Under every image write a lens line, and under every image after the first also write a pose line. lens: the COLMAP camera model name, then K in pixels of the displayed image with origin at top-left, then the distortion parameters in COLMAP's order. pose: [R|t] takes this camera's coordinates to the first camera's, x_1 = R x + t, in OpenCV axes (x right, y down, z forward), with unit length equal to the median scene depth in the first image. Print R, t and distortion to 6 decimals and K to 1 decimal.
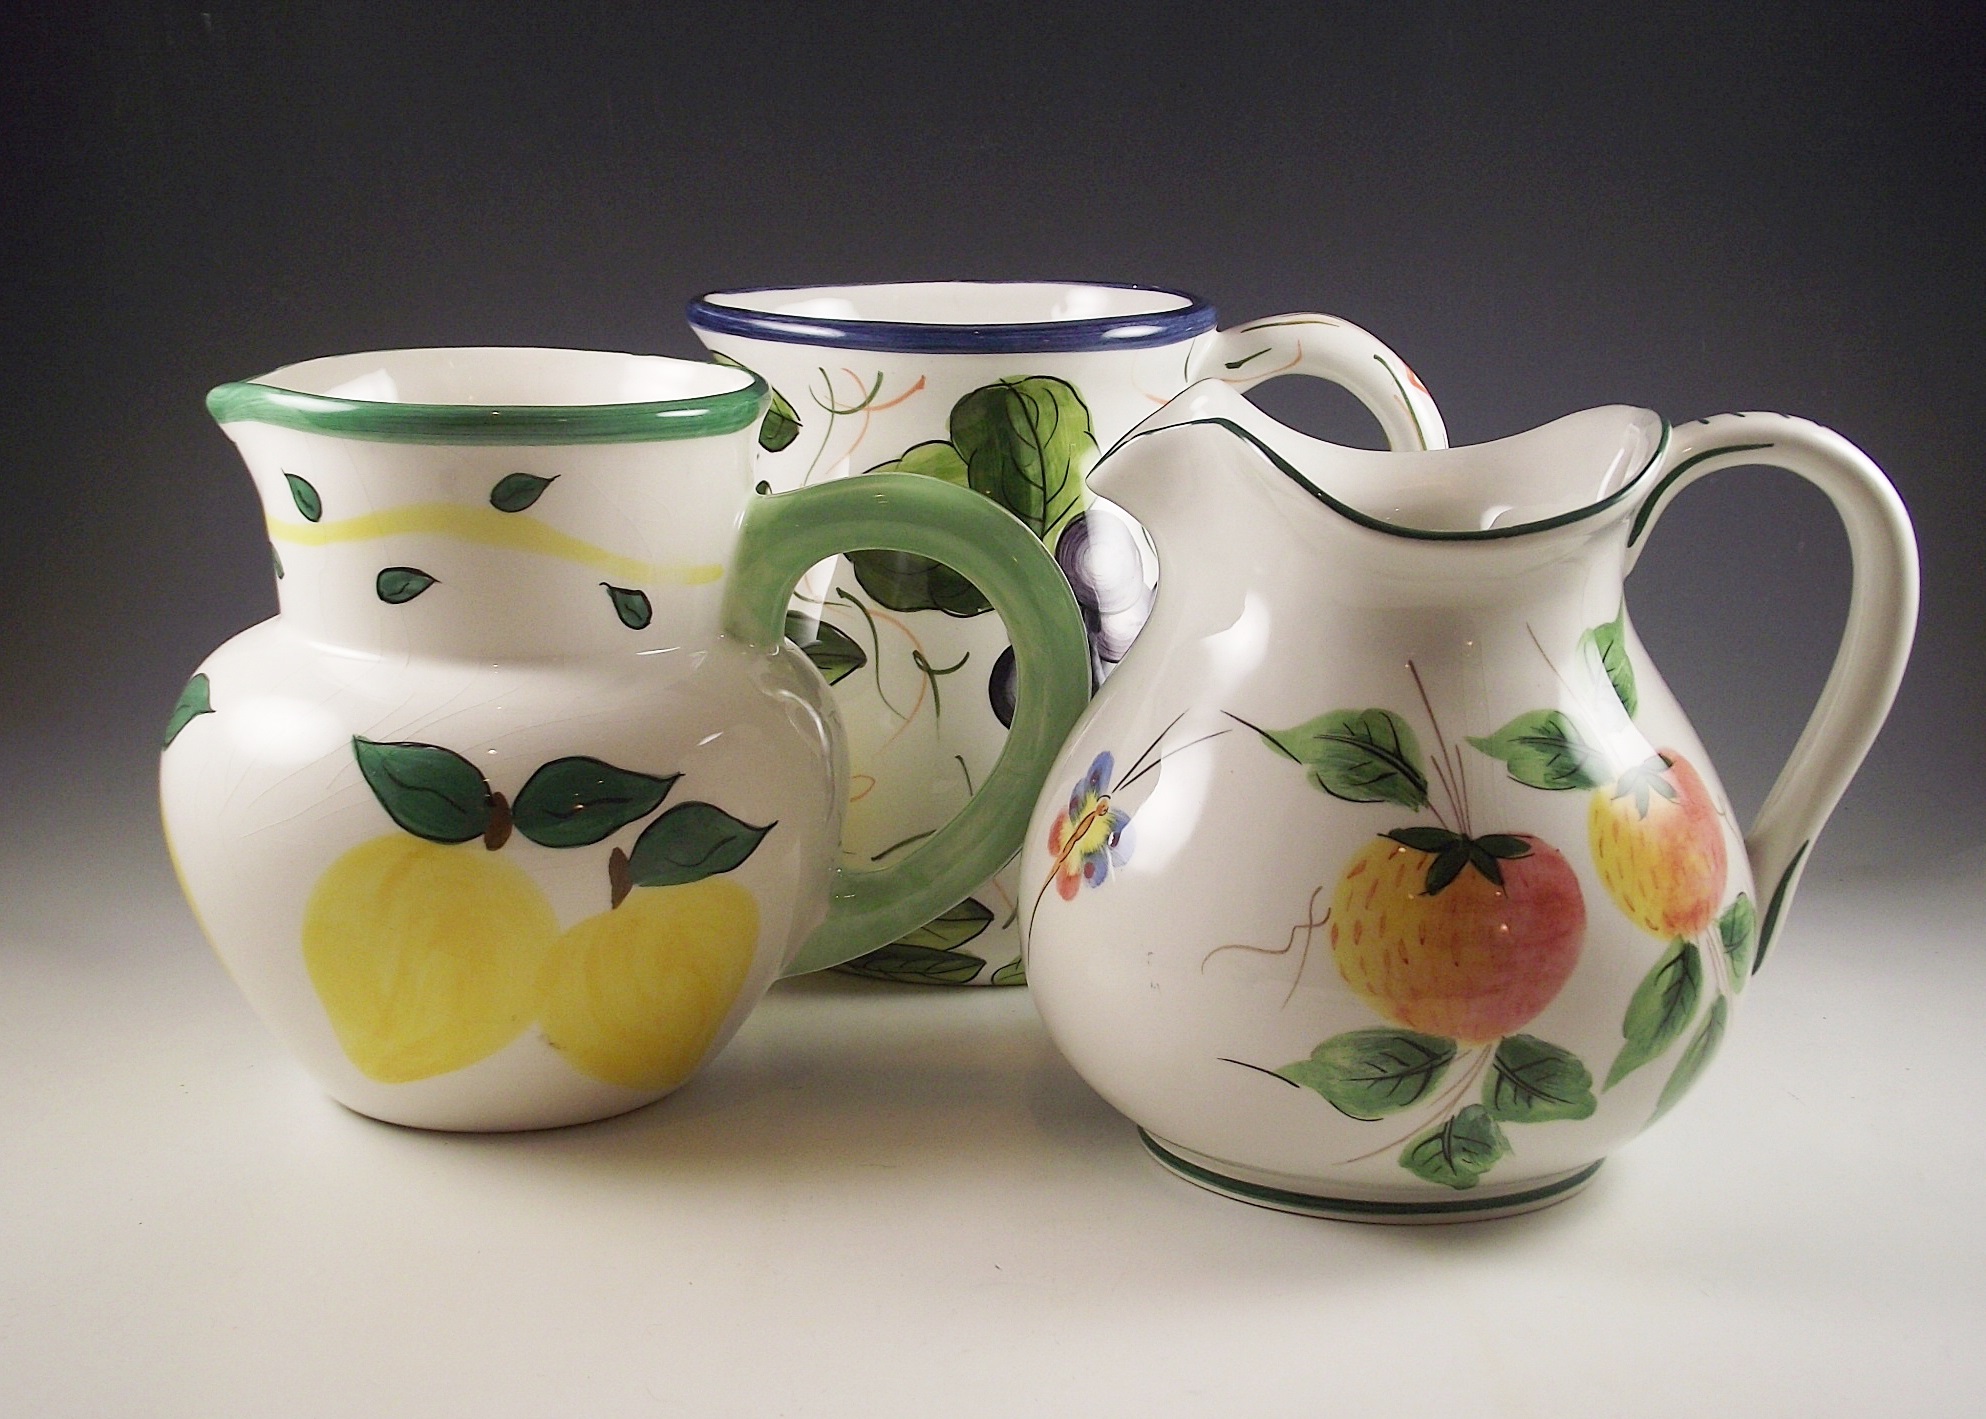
lens RADIAL K [[2975.3, 0, 976.2], [0, 2975.3, 694.0], [0, 0, 1]] dist [0.099612, 0.000000]
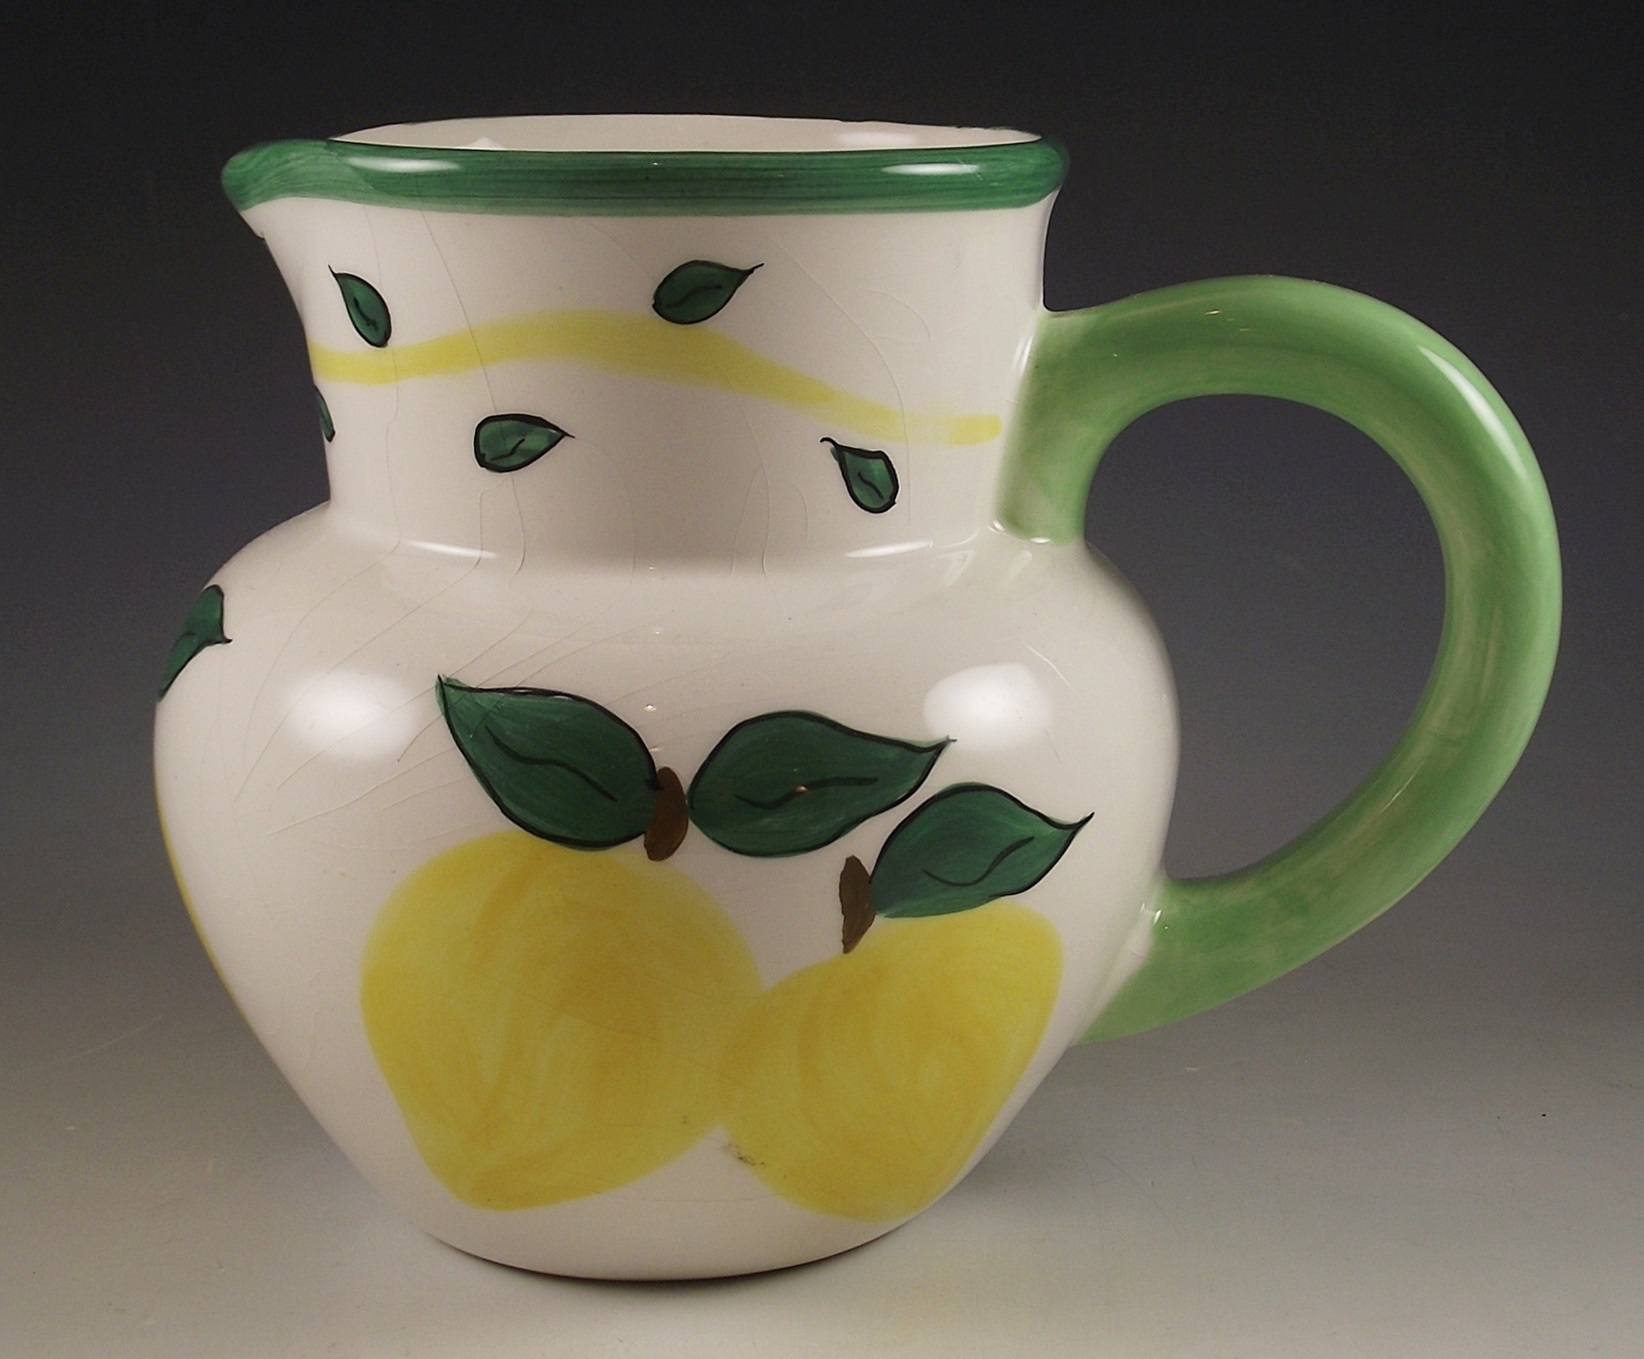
lens RADIAL K [[2388.2, 0, 827.9], [0, 2388.2, 678.1], [0, 0, 1]] dist [0.024836, 0.000000]
pose [[0.999056, 0.002006, -0.043385, -0.103974], [-0.001742, 0.999980, 0.006118, 0.010878], [0.043397, -0.006036, 0.999040, 0.497123]]
